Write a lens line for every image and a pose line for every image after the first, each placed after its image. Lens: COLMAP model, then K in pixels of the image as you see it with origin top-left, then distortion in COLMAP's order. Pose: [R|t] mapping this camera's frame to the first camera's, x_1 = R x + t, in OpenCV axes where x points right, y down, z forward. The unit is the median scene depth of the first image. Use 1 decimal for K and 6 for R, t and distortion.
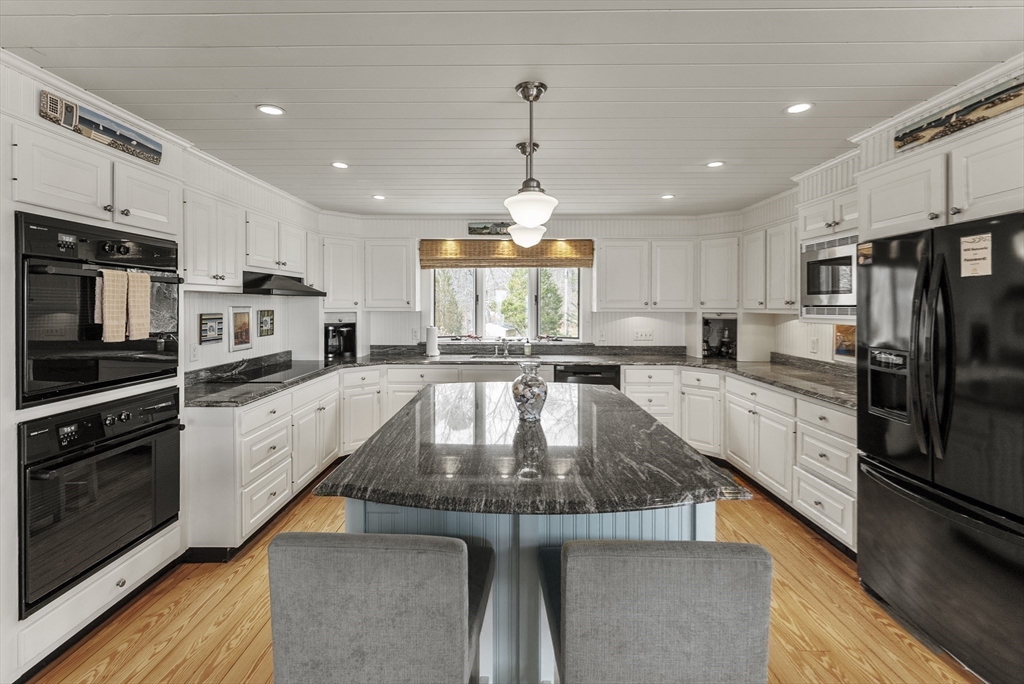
lens RADIAL K [[440.1, 0, 493.7], [0, 440.1, 297.5], [0, 0, 1]] dist [-0.002267, -0.000080]
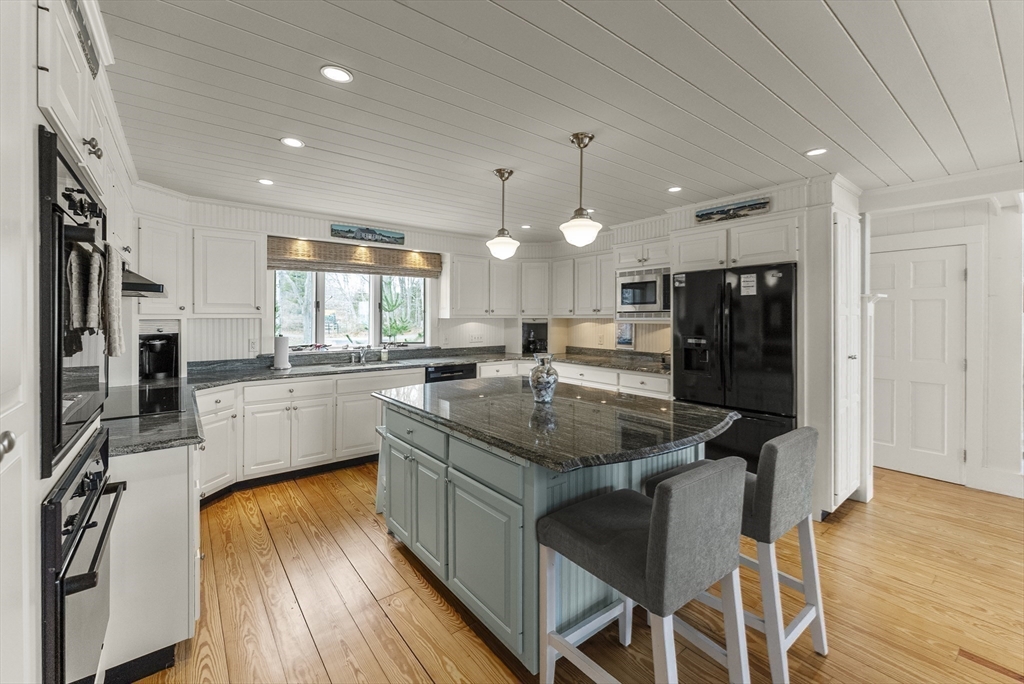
lens RADIAL K [[423.0, 0, 496.3], [0, 423.0, 306.6], [0, 0, 1]] dist [0.003761, -0.001252]
pose [[0.787766, 0.013775, 0.615820, -0.344717], [-0.010730, 0.999905, -0.008640, 0.011353], [-0.615881, 0.000198, 0.787840, 0.073288]]
